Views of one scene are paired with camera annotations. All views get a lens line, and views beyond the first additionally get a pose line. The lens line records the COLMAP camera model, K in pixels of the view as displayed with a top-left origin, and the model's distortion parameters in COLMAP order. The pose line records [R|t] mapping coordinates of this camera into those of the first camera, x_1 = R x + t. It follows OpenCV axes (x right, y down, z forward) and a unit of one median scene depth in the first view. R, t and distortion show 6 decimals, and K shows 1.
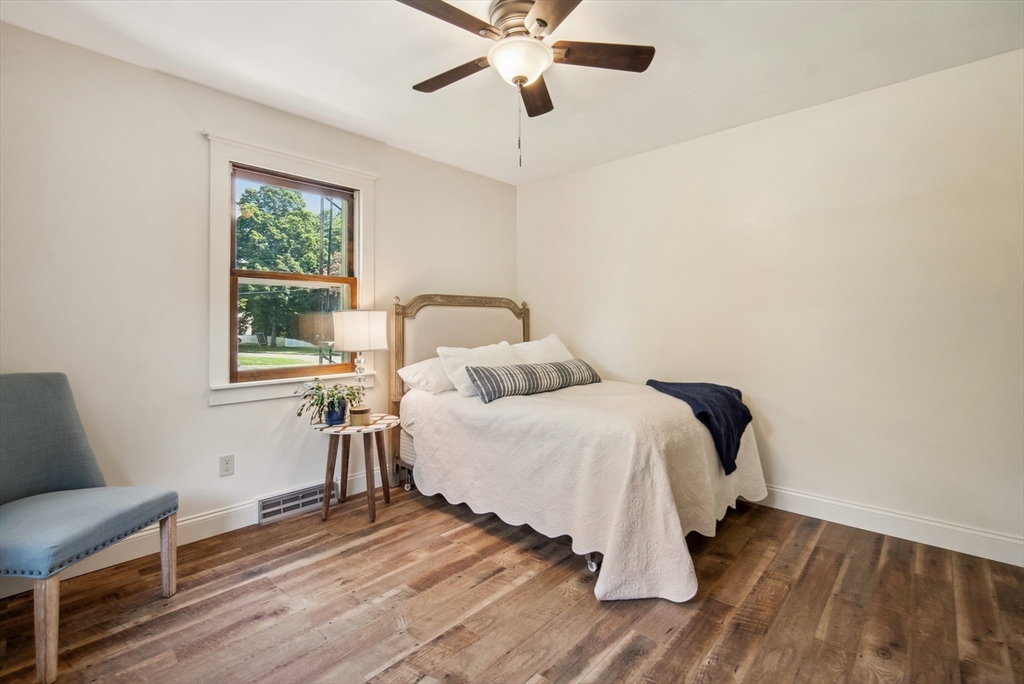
lens RADIAL K [[451.8, 0, 519.2], [0, 451.8, 321.0], [0, 0, 1]] dist [-0.010649, 0.000774]
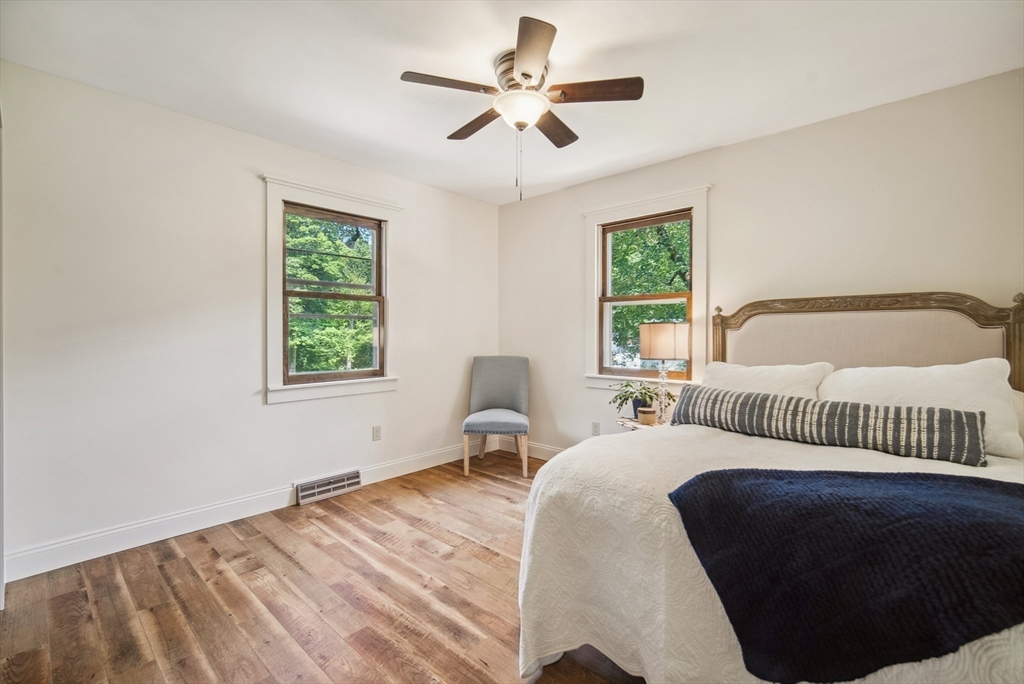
lens RADIAL K [[451.8, 0, 511.3], [0, 451.8, 339.7], [0, 0, 1]] dist [-0.010649, 0.000774]
pose [[0.006839, 0.019588, -0.999785, 1.254328], [0.004952, 0.999795, 0.019622, -0.009522], [0.999964, -0.005085, 0.006740, 1.042125]]
